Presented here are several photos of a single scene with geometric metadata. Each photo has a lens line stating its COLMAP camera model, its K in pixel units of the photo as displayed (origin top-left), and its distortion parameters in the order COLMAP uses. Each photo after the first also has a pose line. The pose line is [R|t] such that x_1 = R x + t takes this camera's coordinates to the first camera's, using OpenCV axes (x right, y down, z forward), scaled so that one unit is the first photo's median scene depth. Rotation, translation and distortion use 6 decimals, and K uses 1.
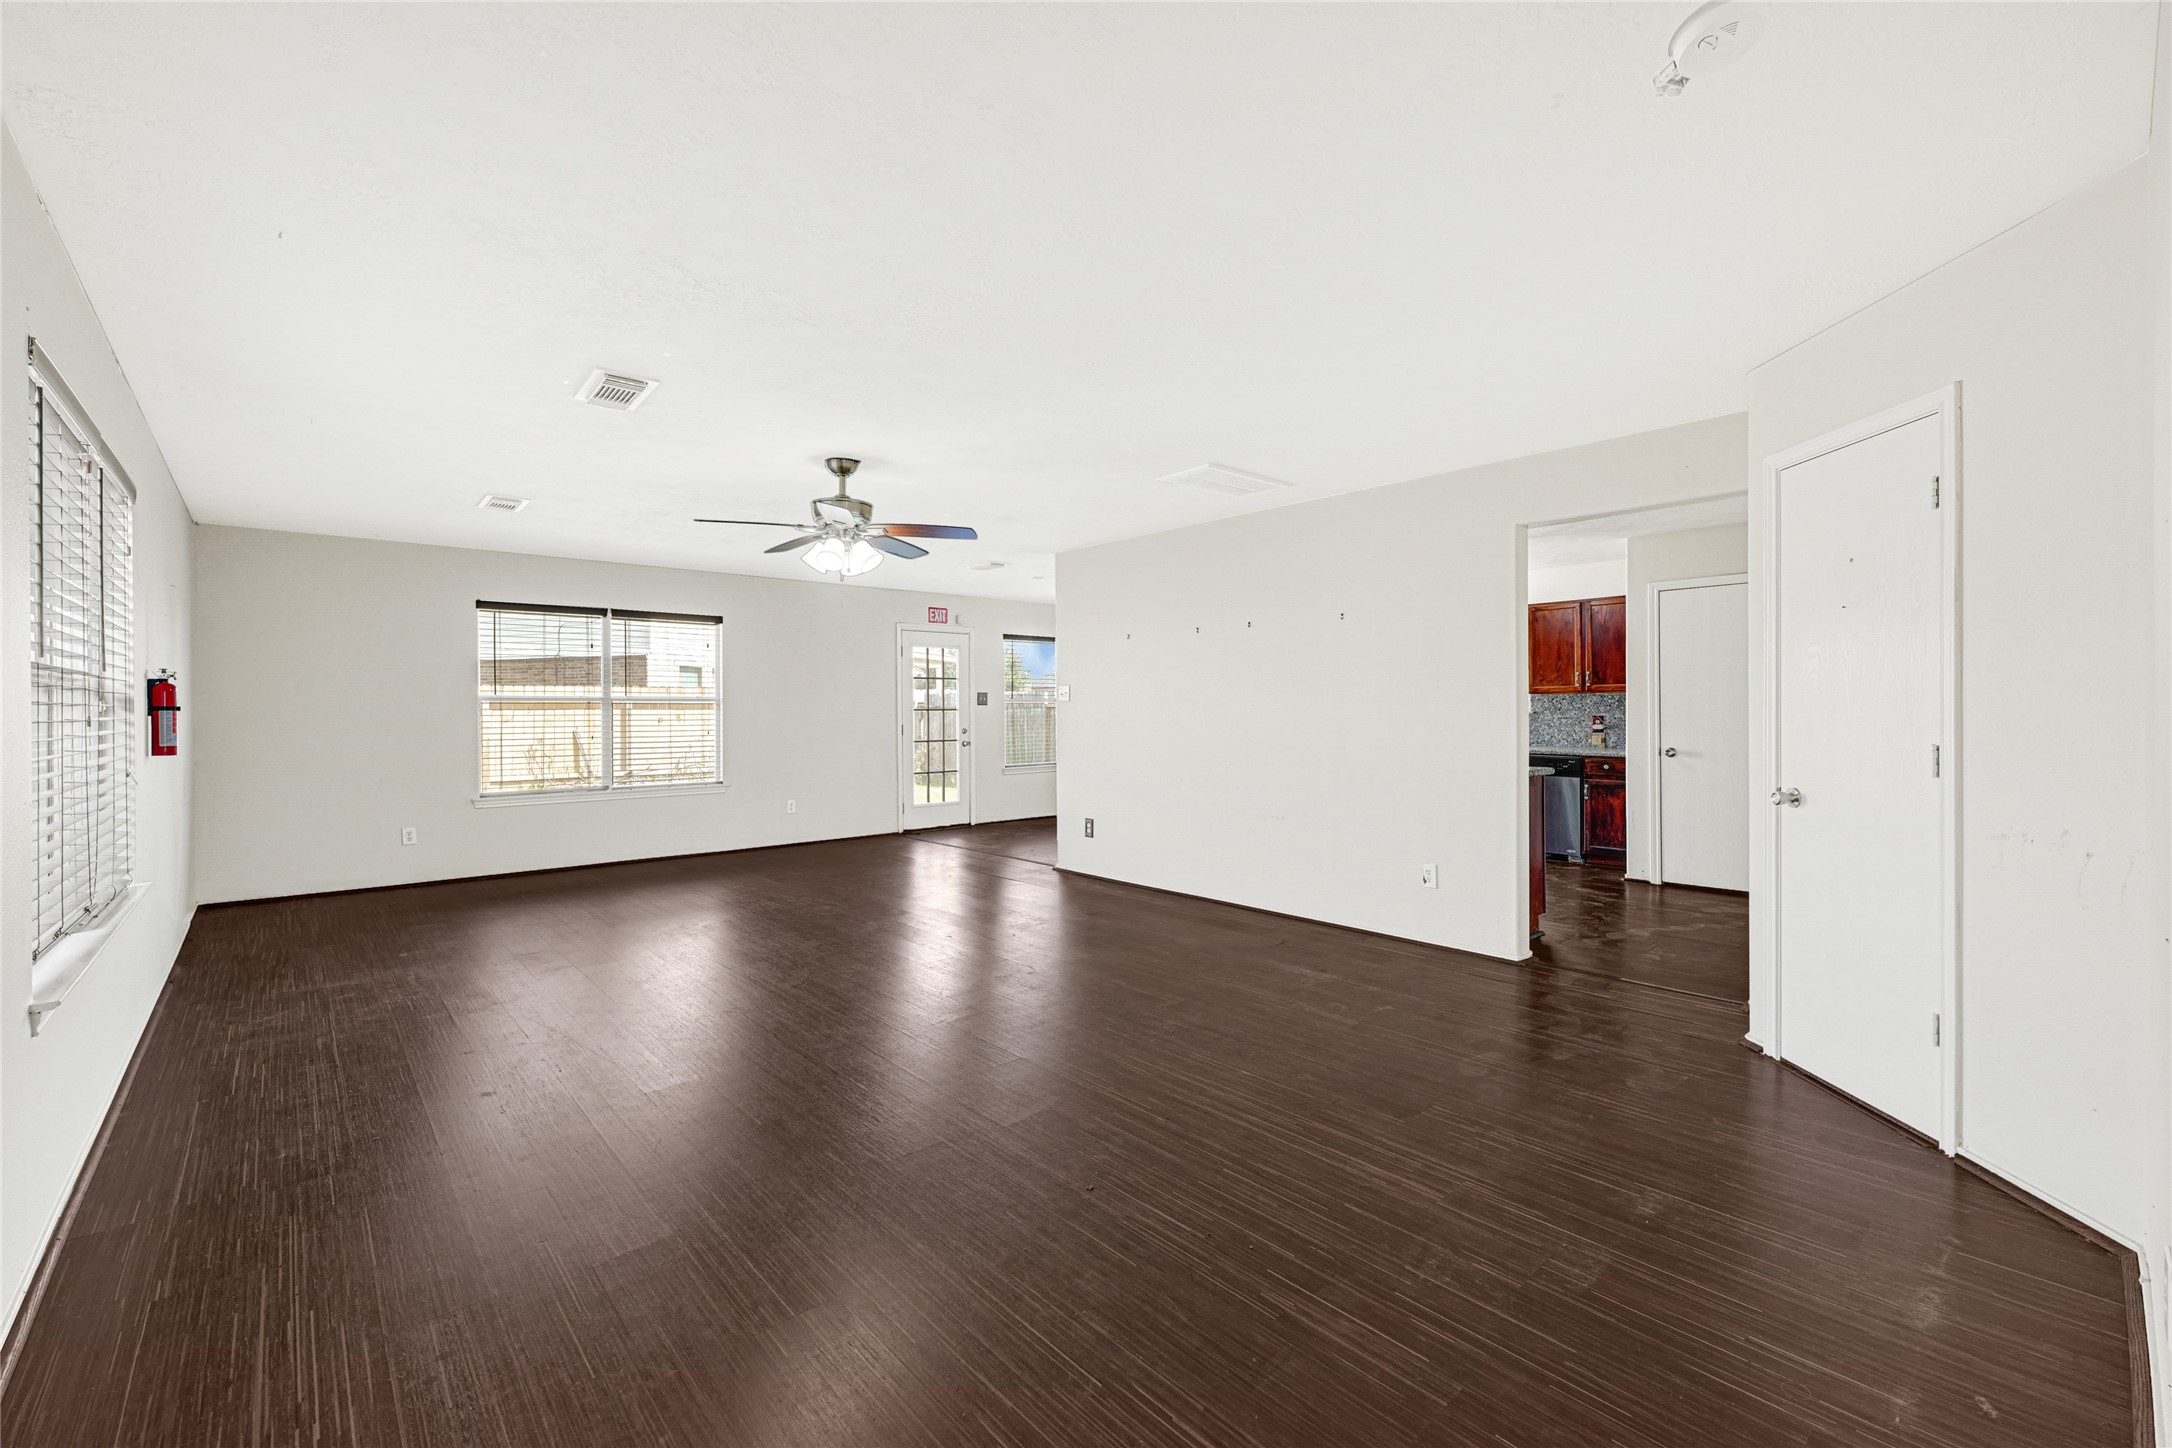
lens RADIAL K [[919.3, 0, 1077.6], [0, 919.3, 724.0], [0, 0, 1]] dist [-0.001337, 0.000468]
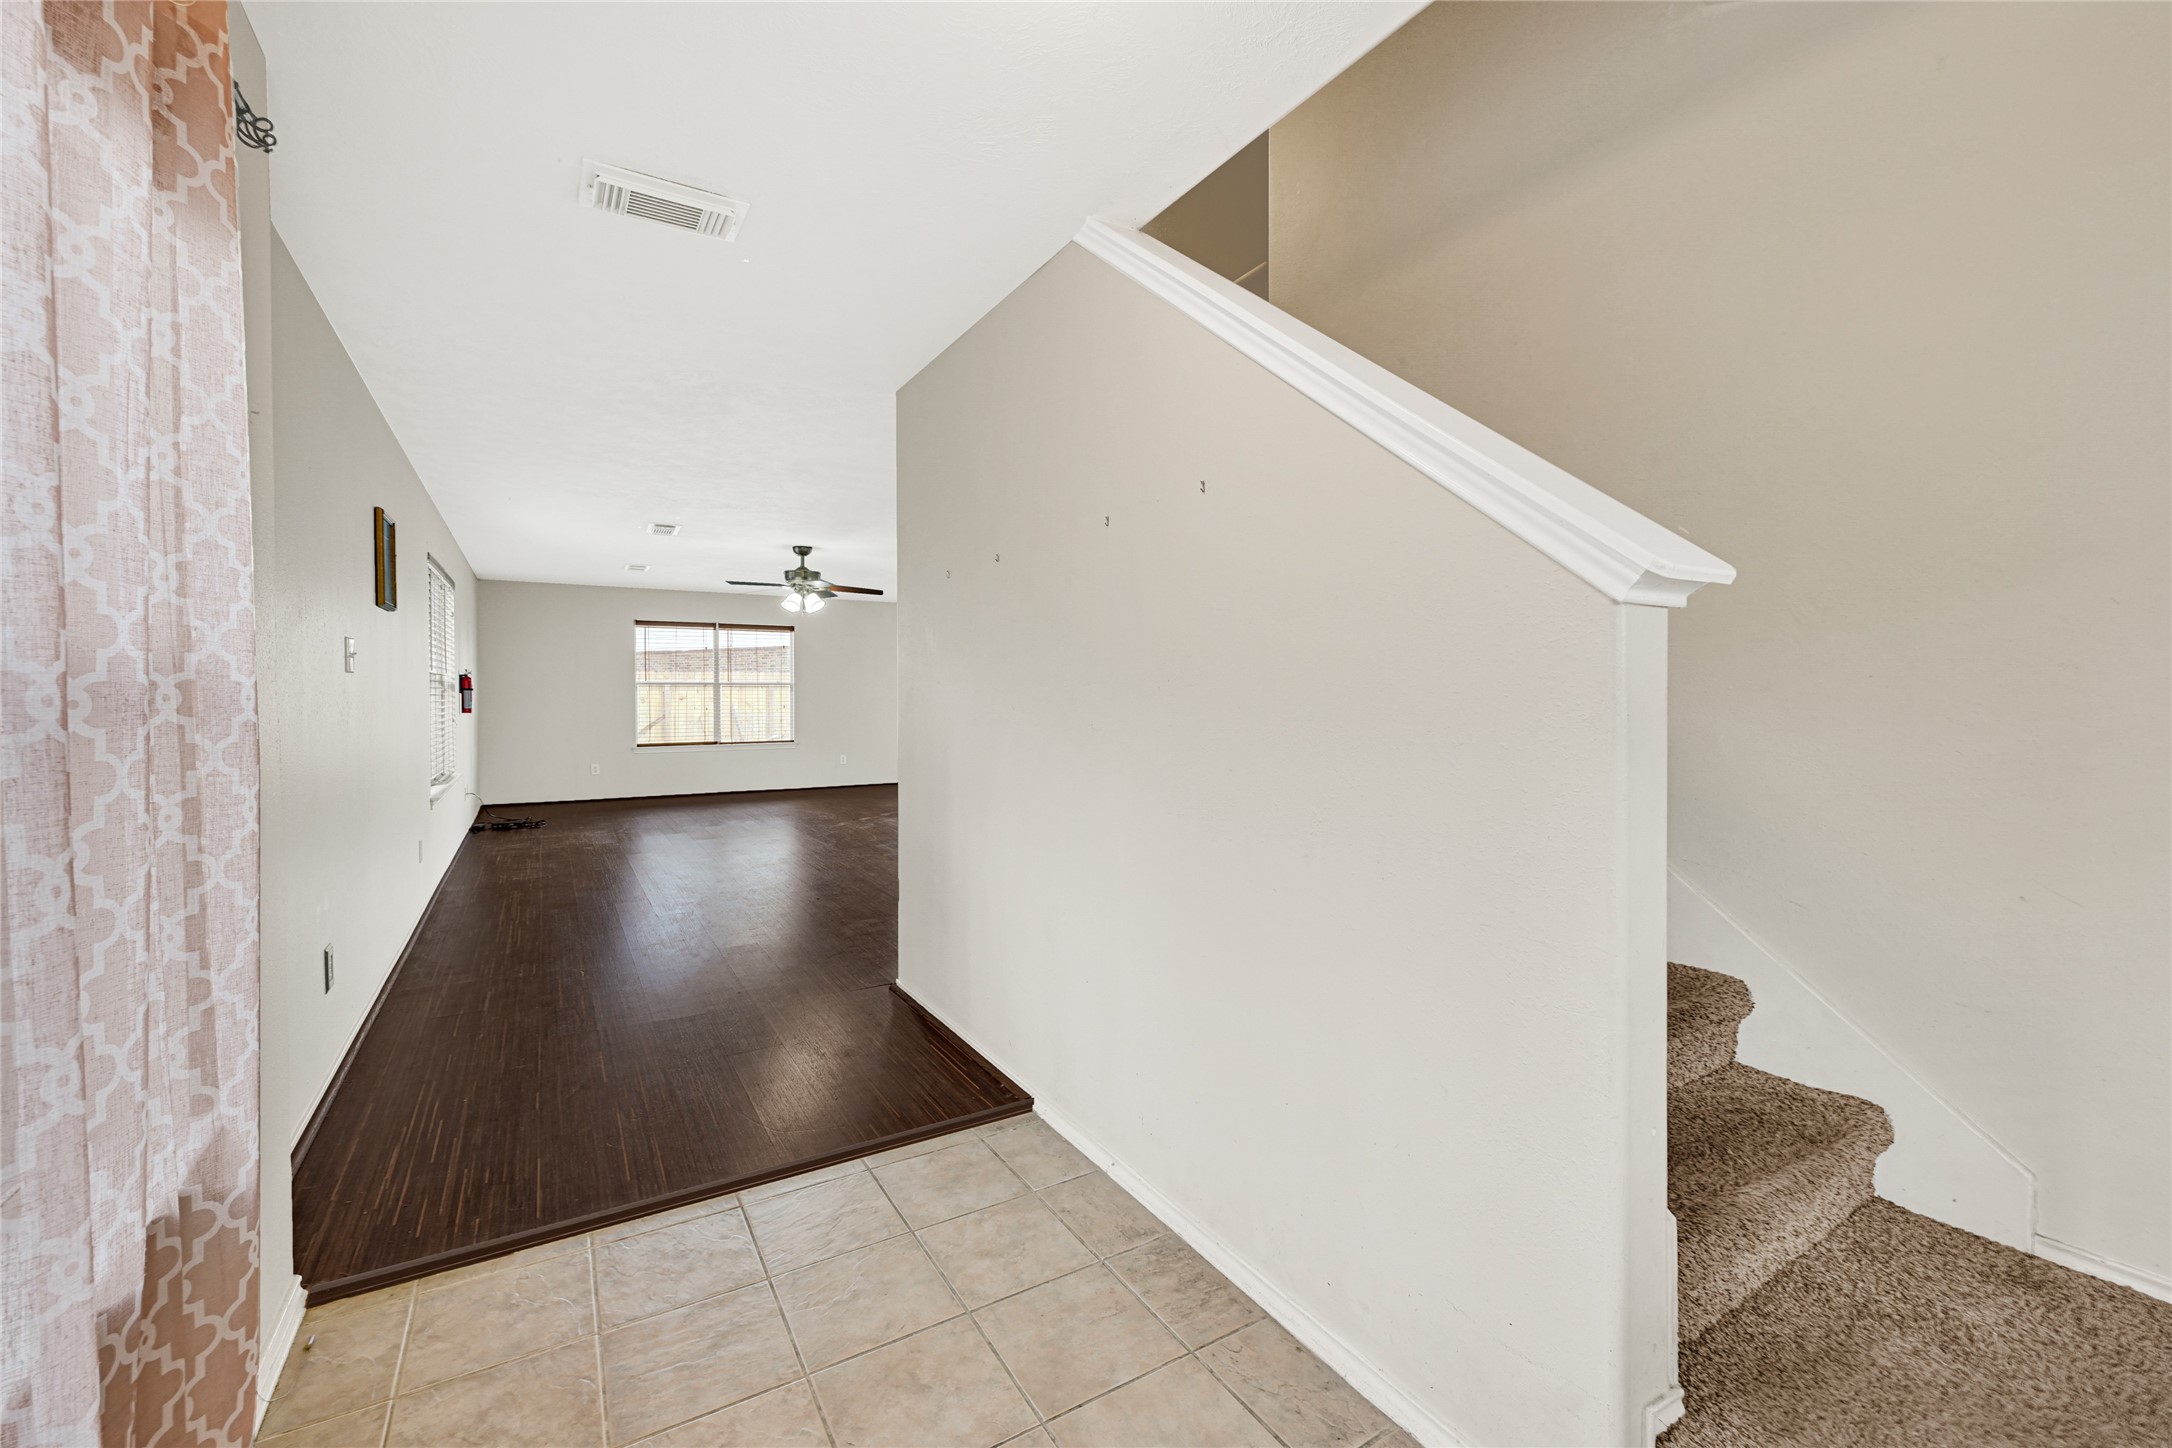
lens RADIAL K [[919.3, 0, 1094.3], [0, 919.3, 717.0], [0, 0, 1]] dist [-0.001337, 0.000468]
pose [[0.985162, 0.006061, -0.171522, 0.510700], [-0.003565, 0.999883, 0.014857, 0.006130], [0.171592, -0.014025, 0.985068, -0.541143]]
